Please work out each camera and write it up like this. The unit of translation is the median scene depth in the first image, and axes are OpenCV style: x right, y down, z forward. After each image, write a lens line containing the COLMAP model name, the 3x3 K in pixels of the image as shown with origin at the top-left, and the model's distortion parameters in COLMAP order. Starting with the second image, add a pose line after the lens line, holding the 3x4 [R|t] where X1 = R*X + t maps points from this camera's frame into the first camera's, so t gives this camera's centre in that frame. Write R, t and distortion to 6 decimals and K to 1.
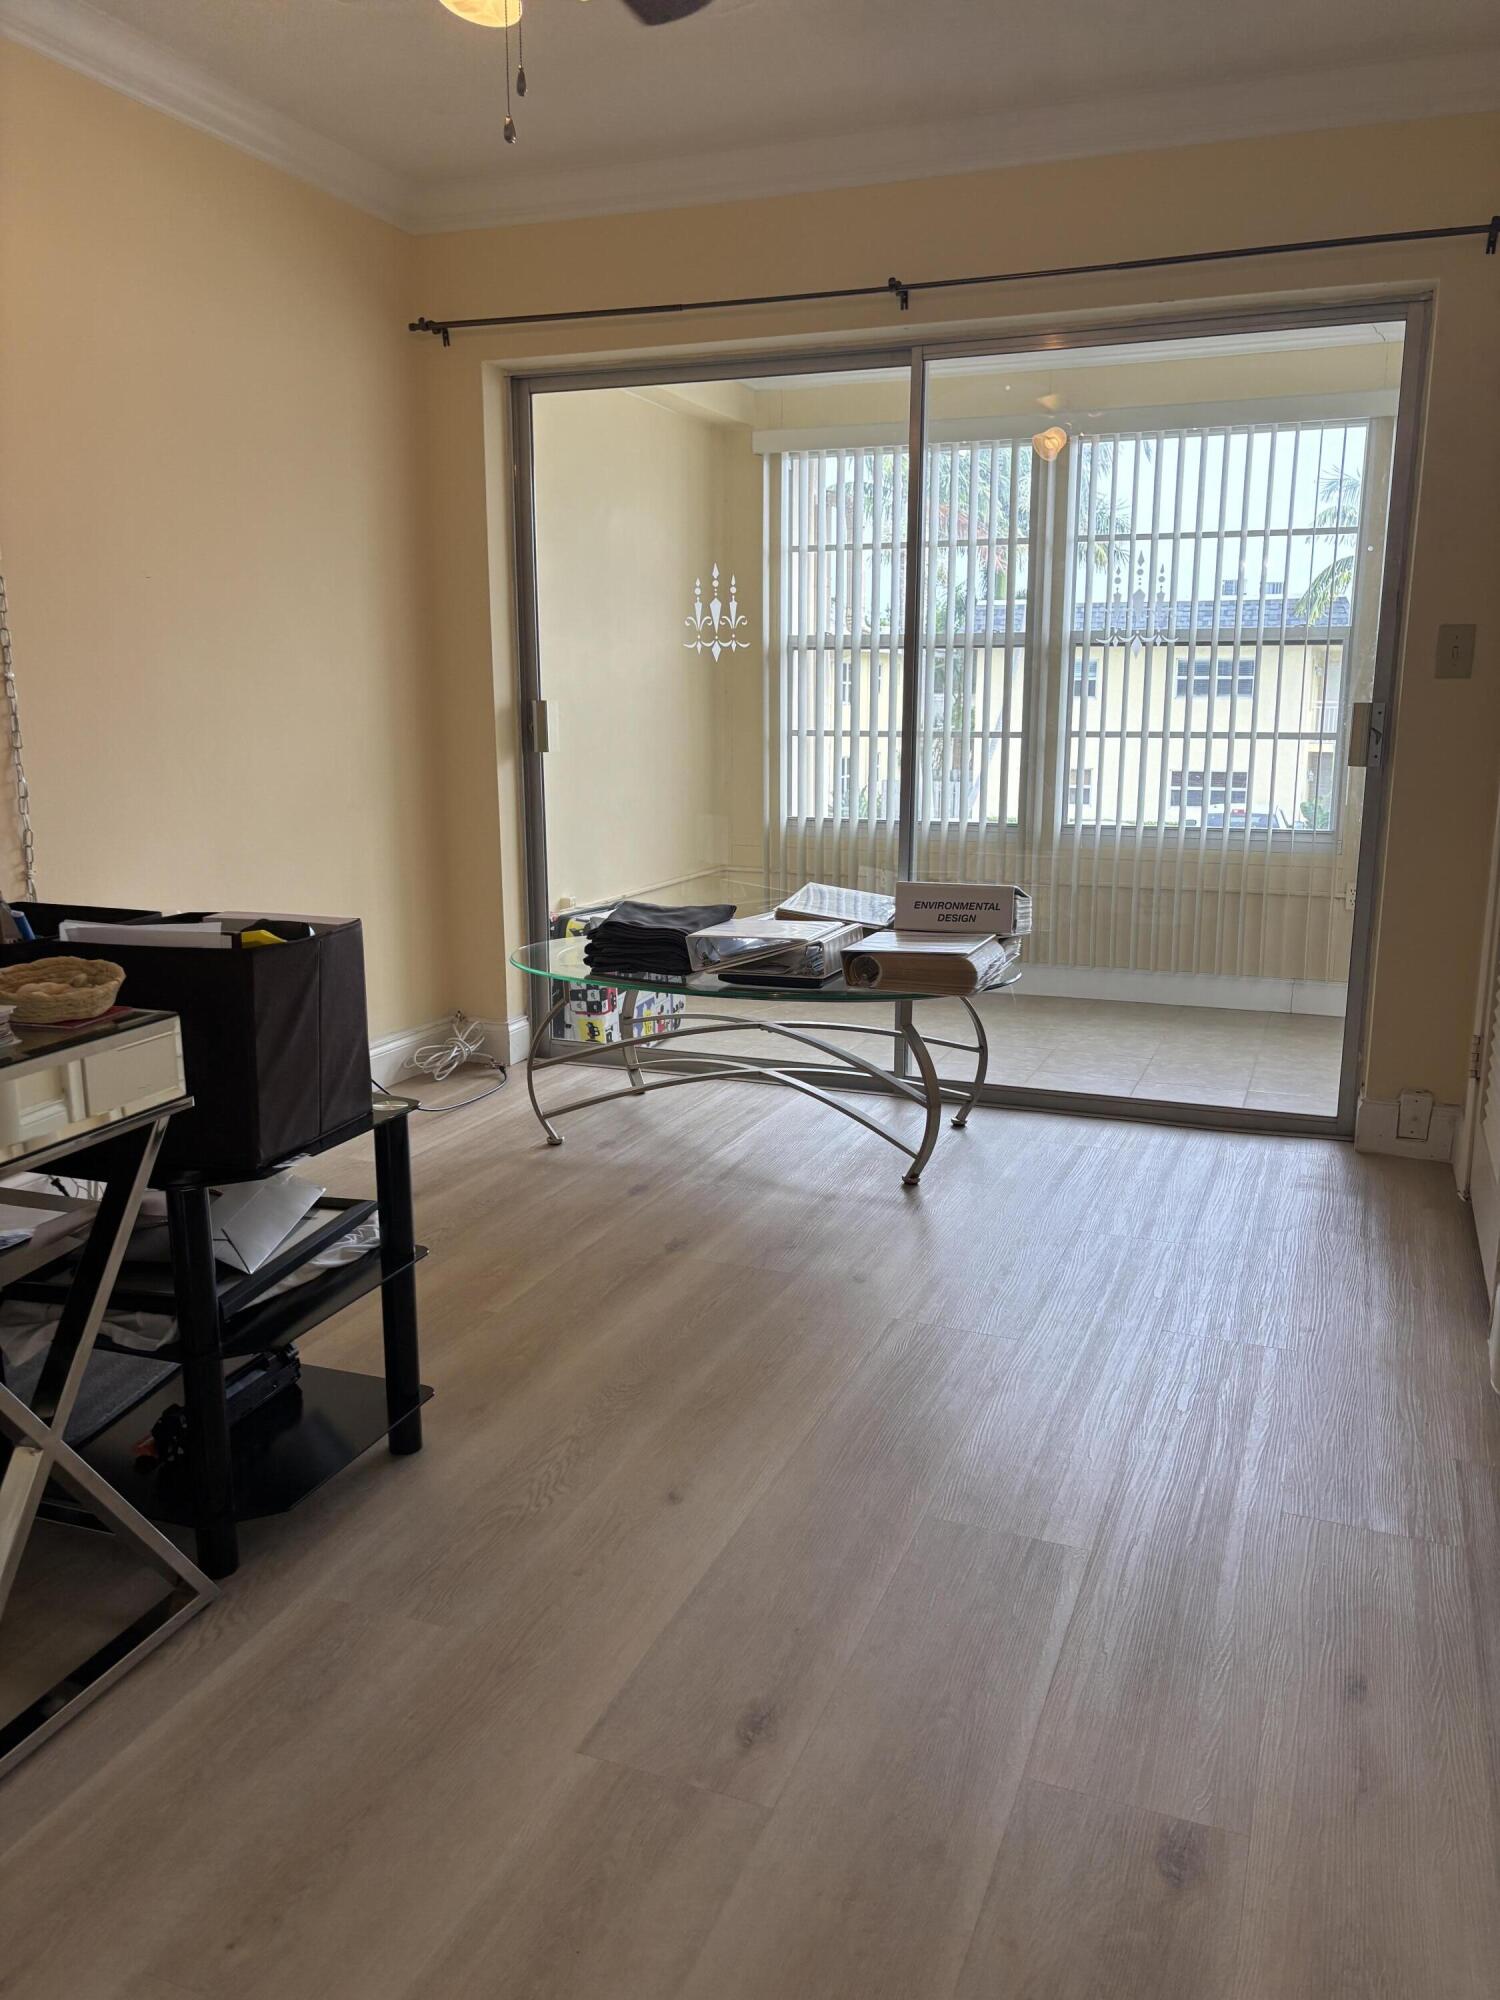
lens RADIAL K [[1510.8, 0, 755.7], [0, 1510.8, 1002.0], [0, 0, 1]] dist [0.033274, -0.035613]
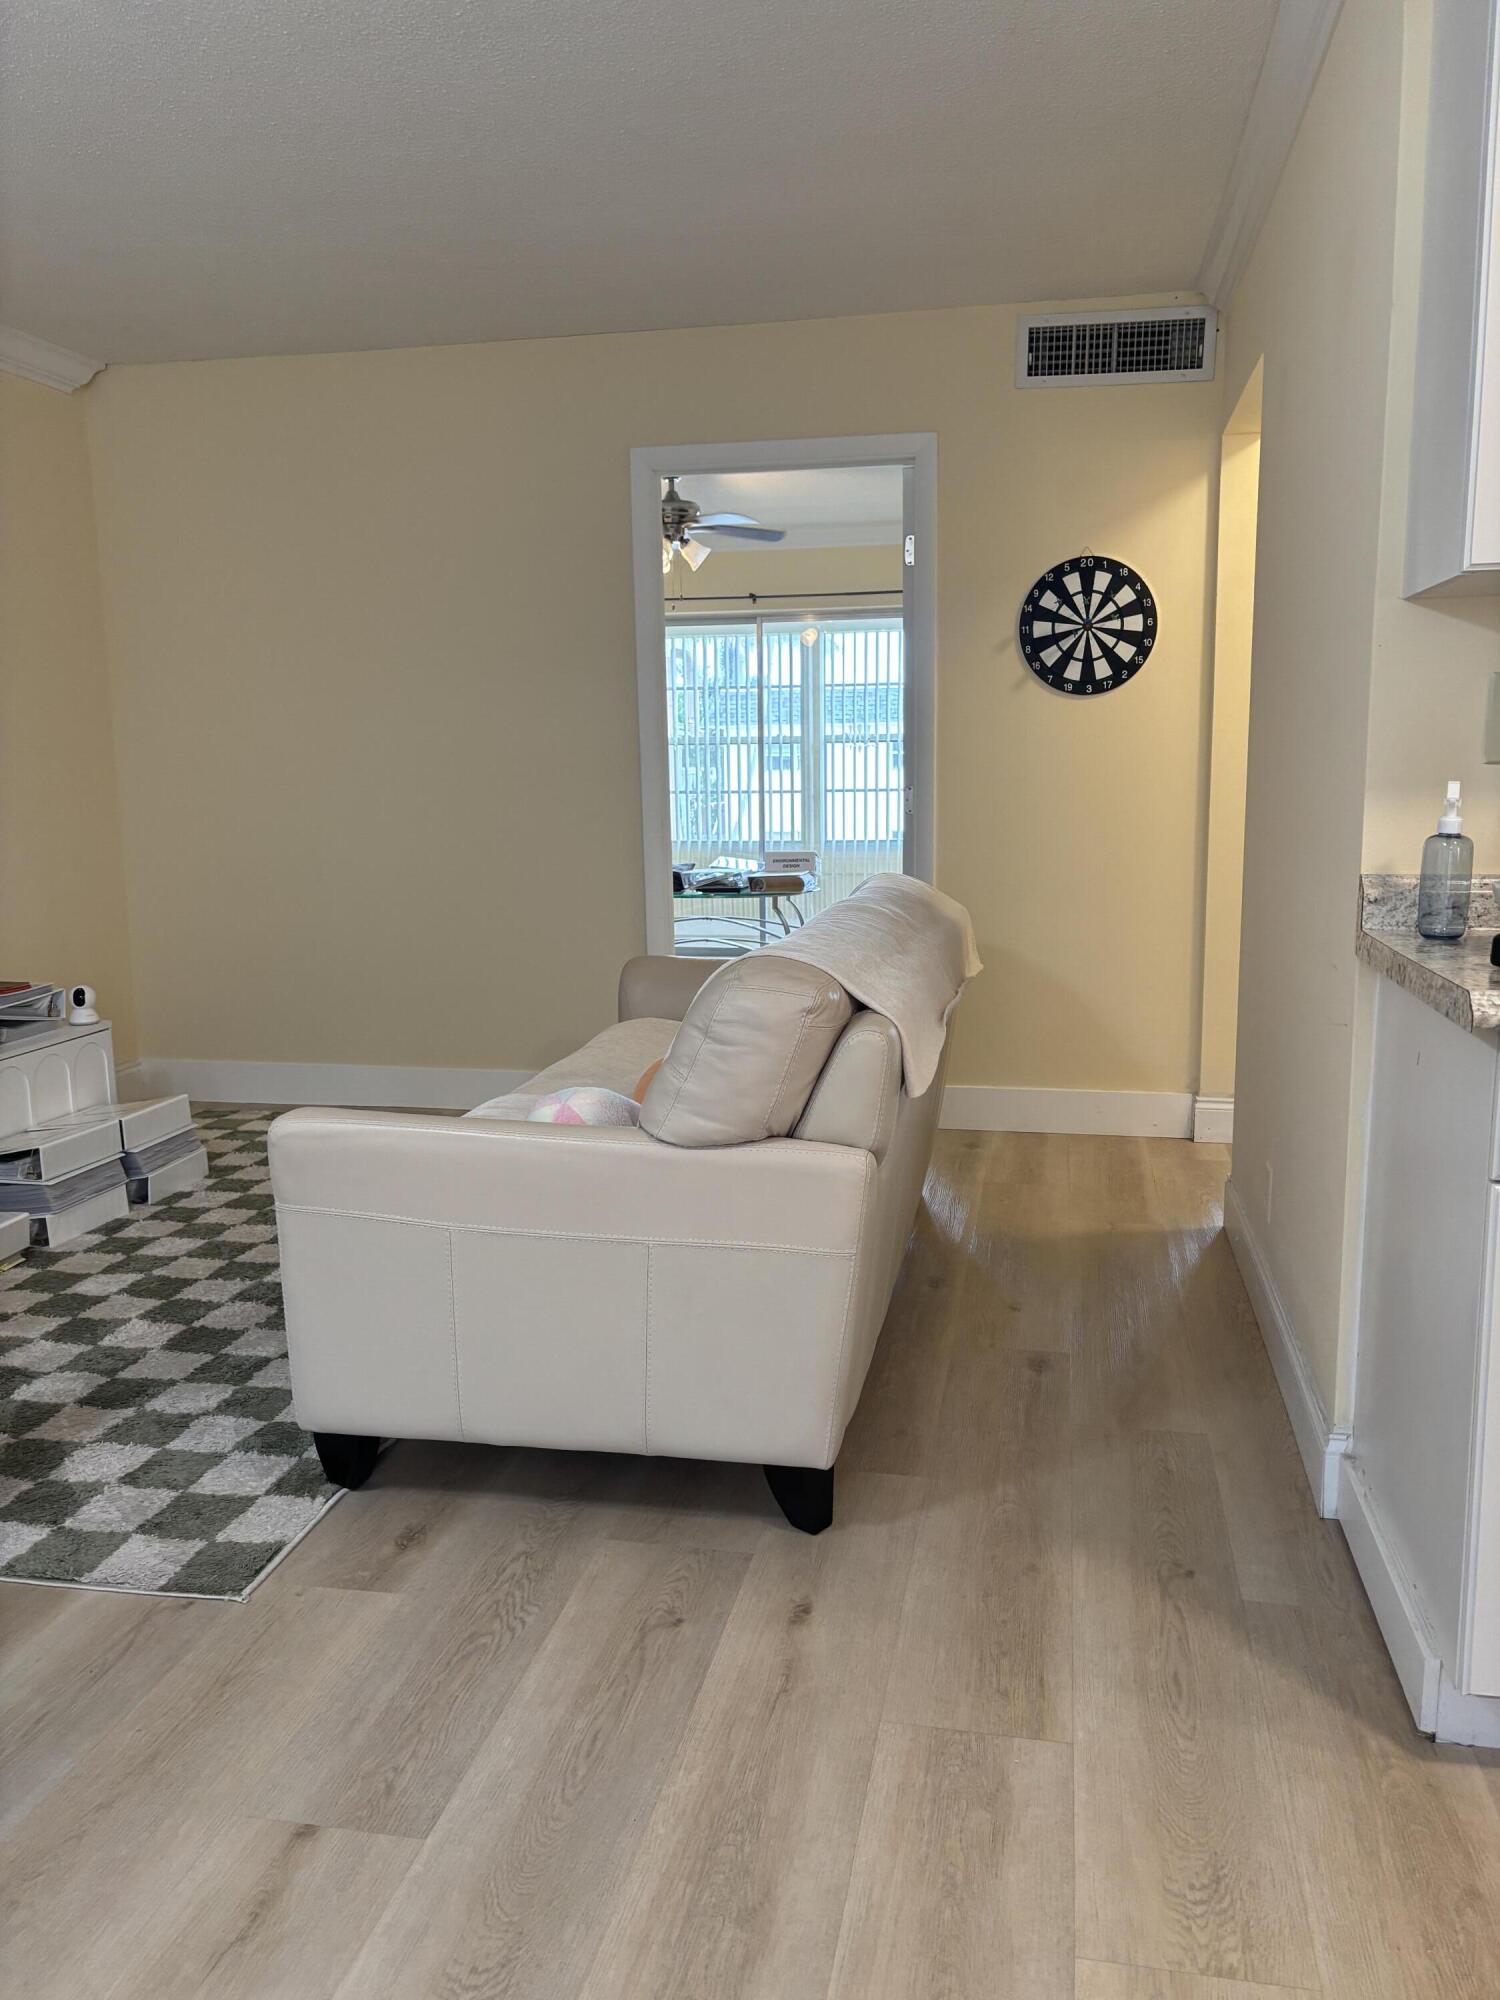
lens RADIAL K [[1510.8, 0, 757.5], [0, 1510.8, 994.5], [0, 0, 1]] dist [0.033274, -0.035613]
pose [[0.984300, -0.035532, 0.172889, -0.305078], [0.044544, 0.997828, -0.048528, 0.235669], [-0.170789, 0.055467, 0.983745, -1.179488]]
